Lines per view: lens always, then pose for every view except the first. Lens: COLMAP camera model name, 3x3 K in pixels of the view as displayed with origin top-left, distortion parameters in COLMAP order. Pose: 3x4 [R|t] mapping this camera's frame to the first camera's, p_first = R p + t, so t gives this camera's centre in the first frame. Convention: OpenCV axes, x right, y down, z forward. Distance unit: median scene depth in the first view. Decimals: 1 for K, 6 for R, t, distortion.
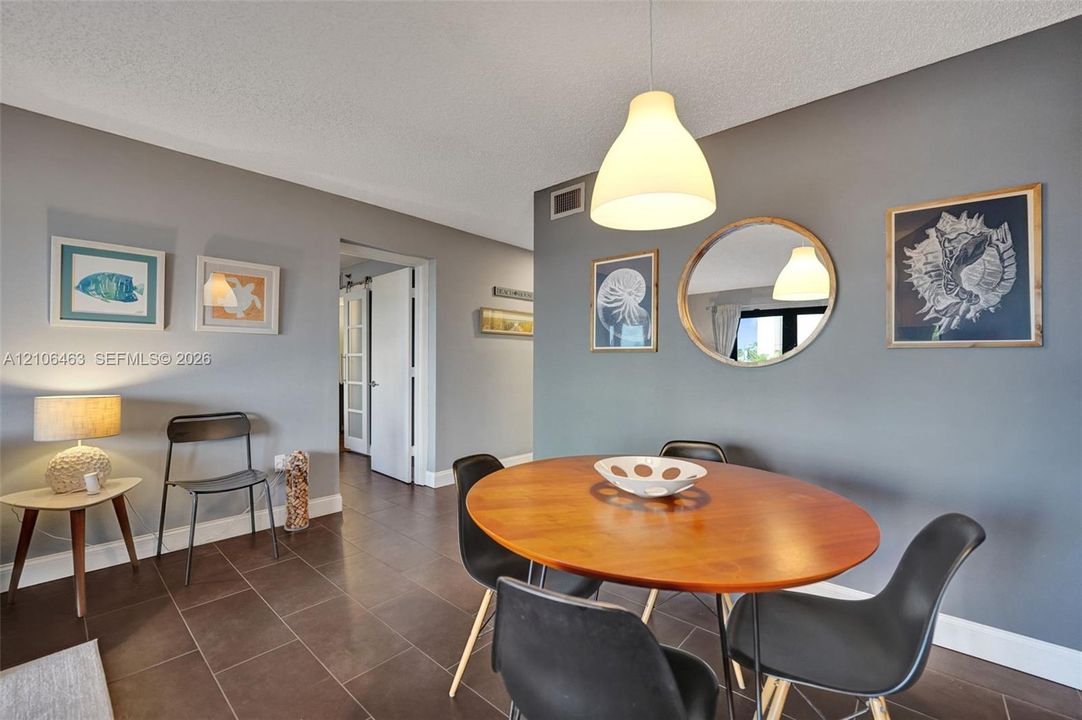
lens RADIAL K [[454.1, 0, 537.2], [0, 454.1, 374.6], [0, 0, 1]] dist [-0.002728, 0.000096]
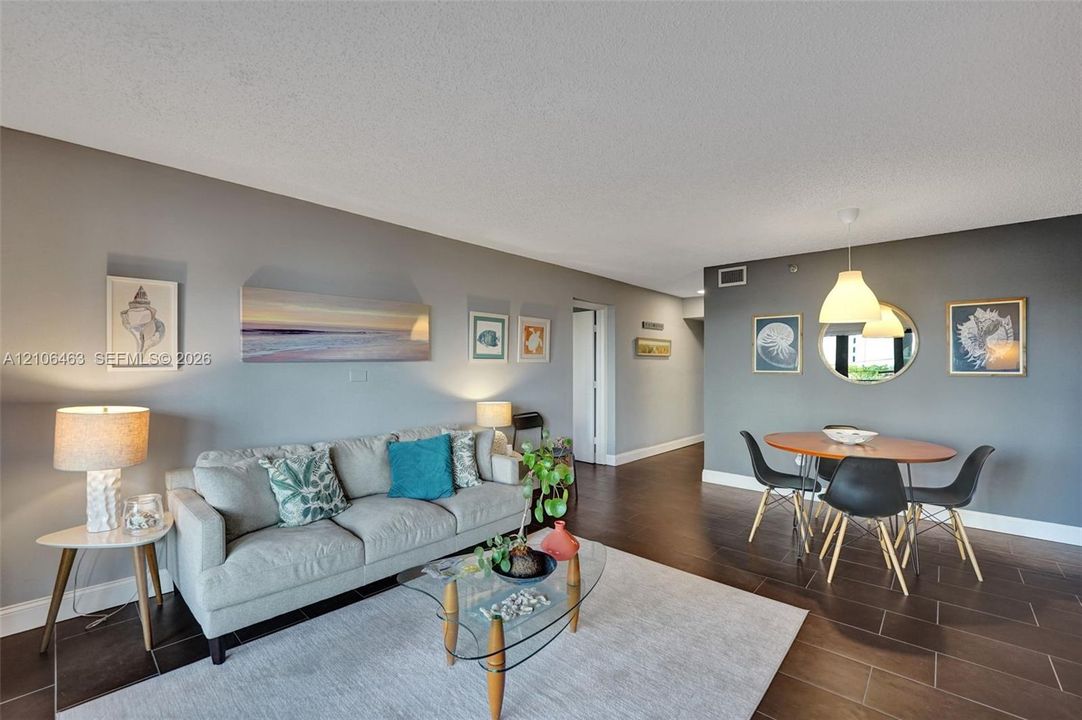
lens RADIAL K [[474.7, 0, 539.3], [0, 474.7, 378.8], [0, 0, 1]] dist [0.003162, 0.000111]
pose [[0.999982, -0.003431, 0.004820, -0.689198], [0.003434, 0.999994, -0.000735, -0.035380], [-0.004818, 0.000752, 0.999988, -0.716200]]
